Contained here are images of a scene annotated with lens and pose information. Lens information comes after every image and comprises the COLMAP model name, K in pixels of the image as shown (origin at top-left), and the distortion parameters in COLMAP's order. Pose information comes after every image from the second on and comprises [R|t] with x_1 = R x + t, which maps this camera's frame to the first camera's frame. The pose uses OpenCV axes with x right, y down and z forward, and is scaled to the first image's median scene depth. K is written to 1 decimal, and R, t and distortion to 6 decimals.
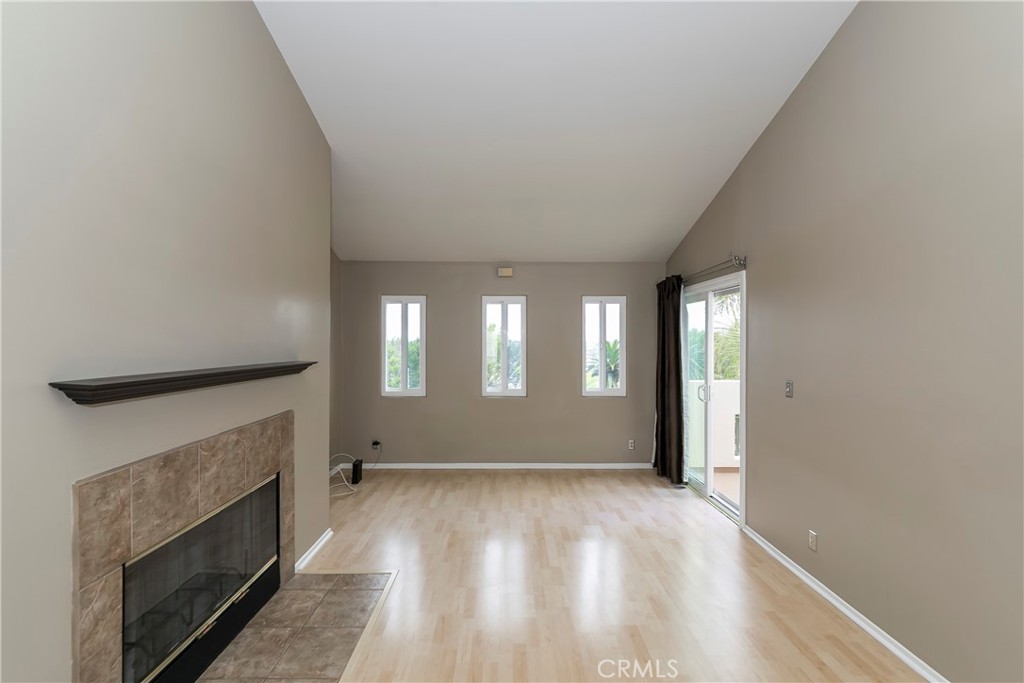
lens RADIAL K [[415.0, 0, 508.7], [0, 415.0, 338.5], [0, 0, 1]] dist [-0.000146, -0.000008]
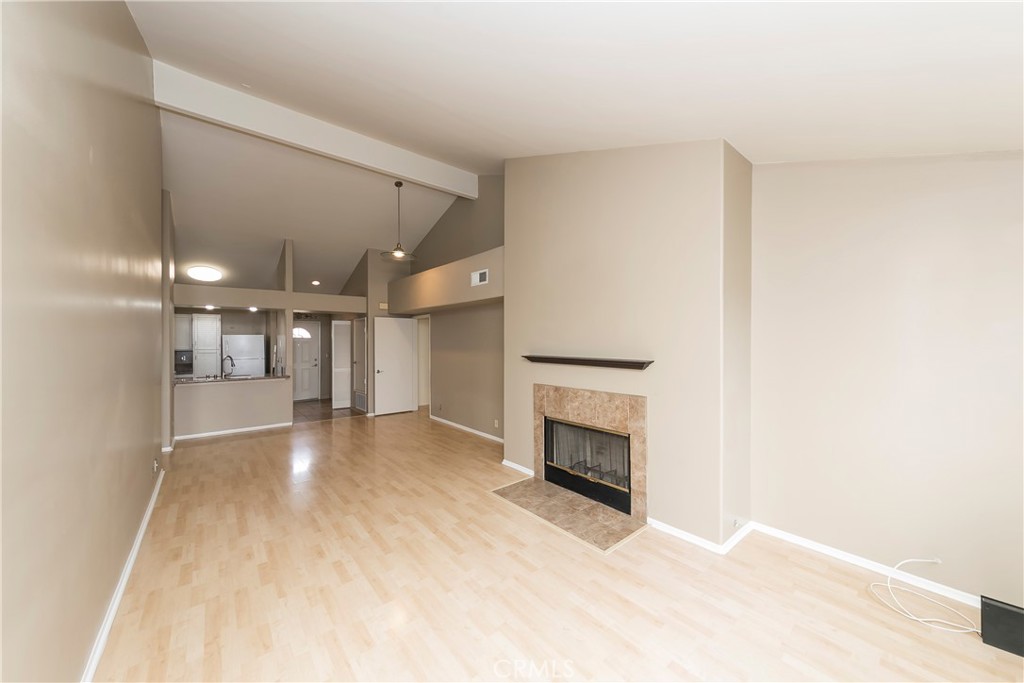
lens RADIAL K [[358.5, 0, 512.9], [0, 358.5, 340.7], [0, 0, 1]] dist [-0.004816, 0.000292]
pose [[-0.758487, -0.002541, -0.651683, 0.694829], [-0.000919, 0.999996, -0.002829, -0.006281], [0.651687, -0.001547, -0.758486, 2.022246]]
